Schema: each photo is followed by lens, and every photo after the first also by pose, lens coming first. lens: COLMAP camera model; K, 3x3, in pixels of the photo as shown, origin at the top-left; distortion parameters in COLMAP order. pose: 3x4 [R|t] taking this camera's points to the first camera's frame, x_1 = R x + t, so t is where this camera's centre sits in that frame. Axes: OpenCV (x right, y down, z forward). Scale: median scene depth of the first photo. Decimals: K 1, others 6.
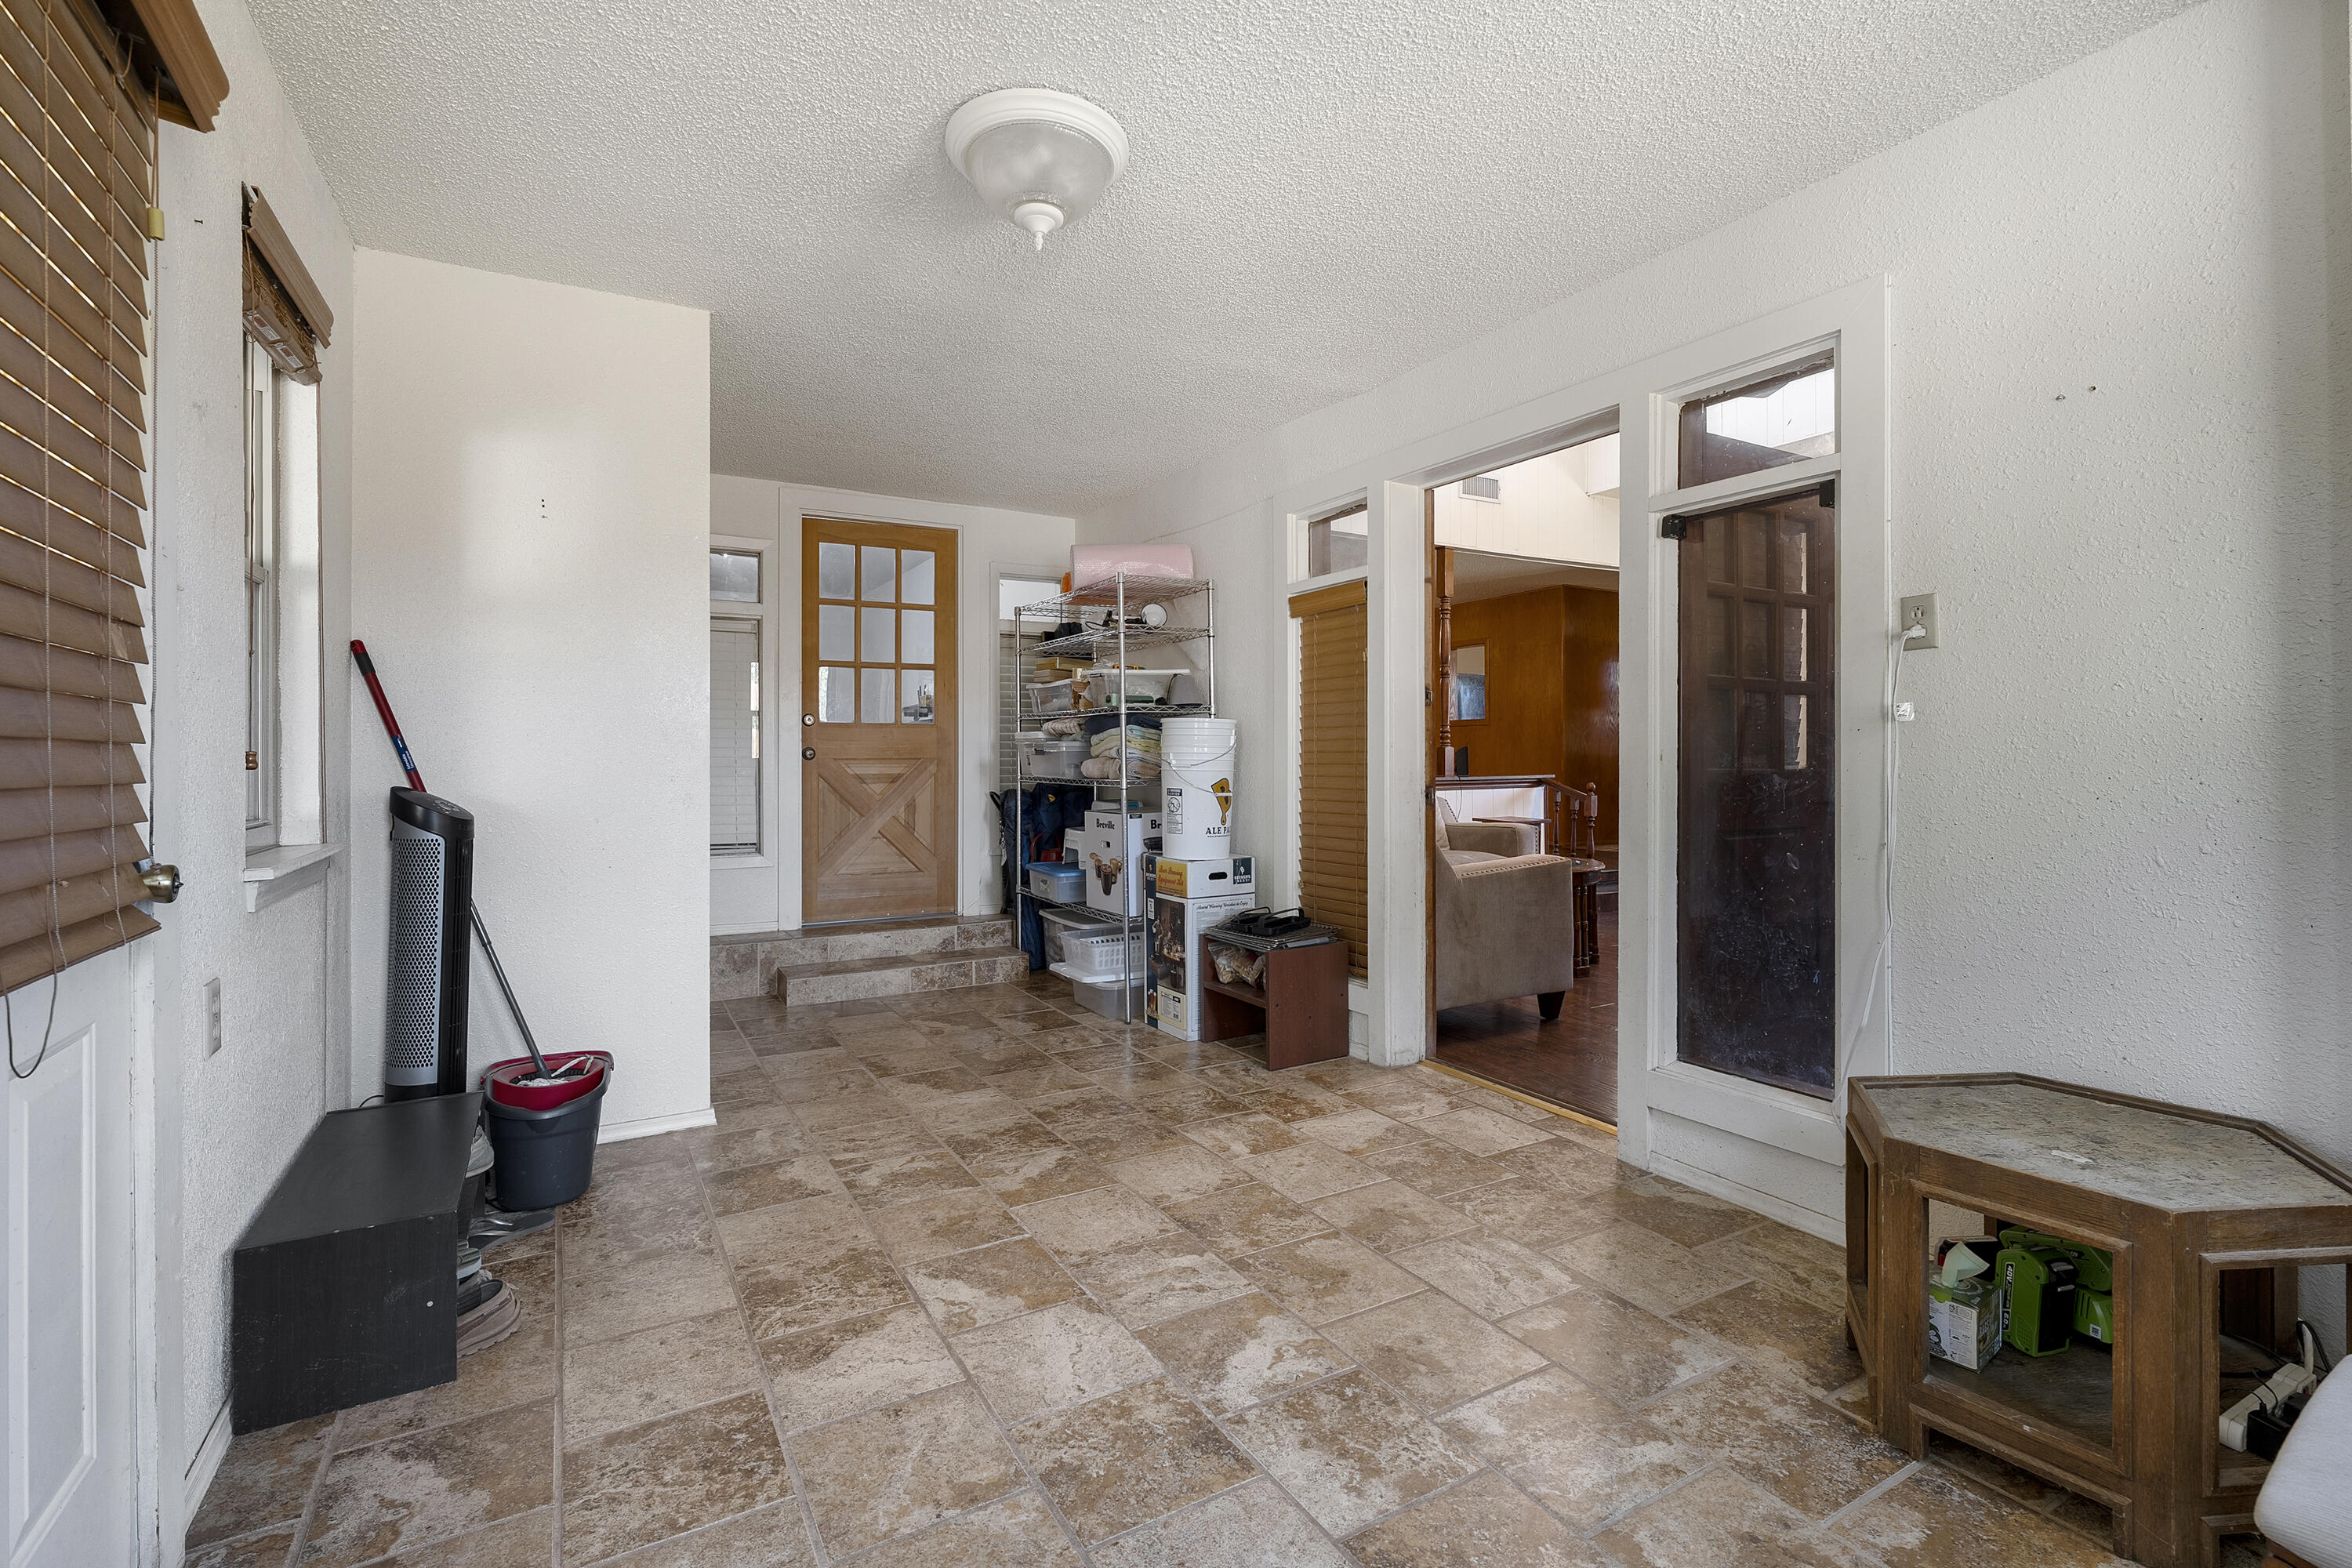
lens RADIAL K [[1061.3, 0, 1176.2], [0, 1061.3, 758.7], [0, 0, 1]] dist [-0.000096, -0.000029]
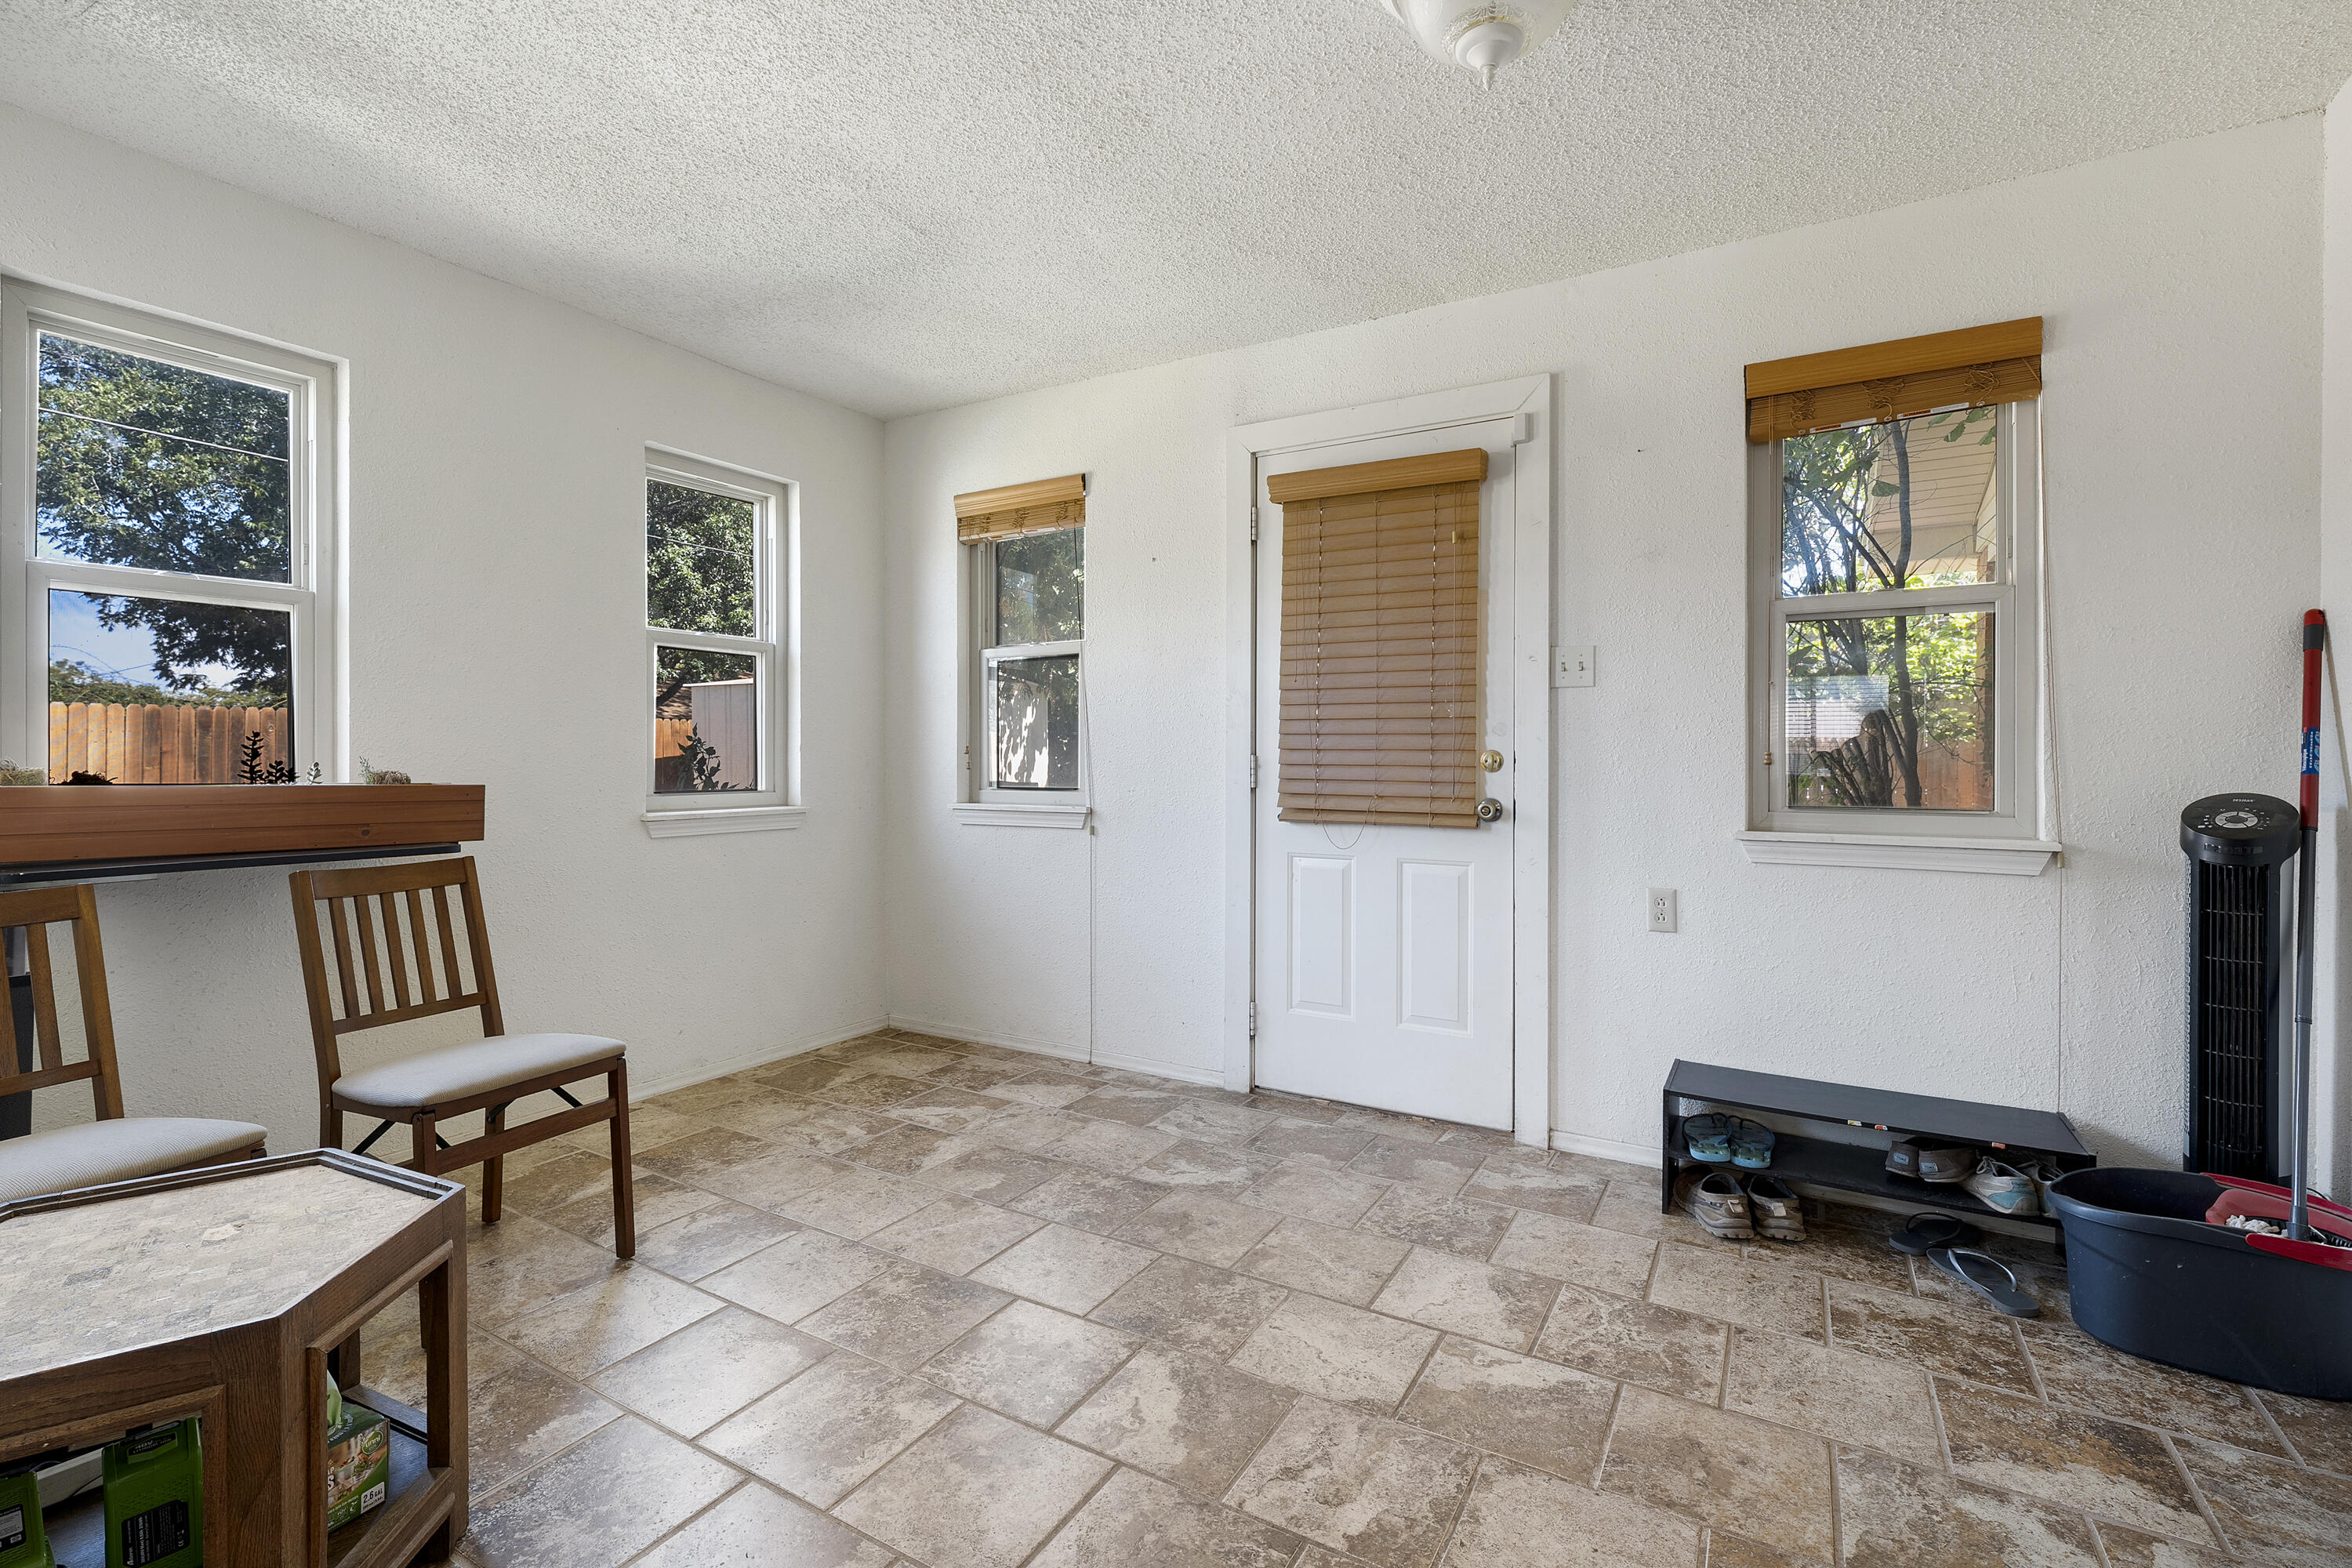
lens RADIAL K [[1061.3, 0, 1176.2], [0, 1061.3, 758.7], [0, 0, 1]] dist [-0.000096, -0.000029]
pose [[-0.873315, 0.001764, -0.487153, 0.479257], [-0.000695, 0.999988, 0.004867, -0.004164], [0.487156, 0.004589, -0.873303, 1.701538]]
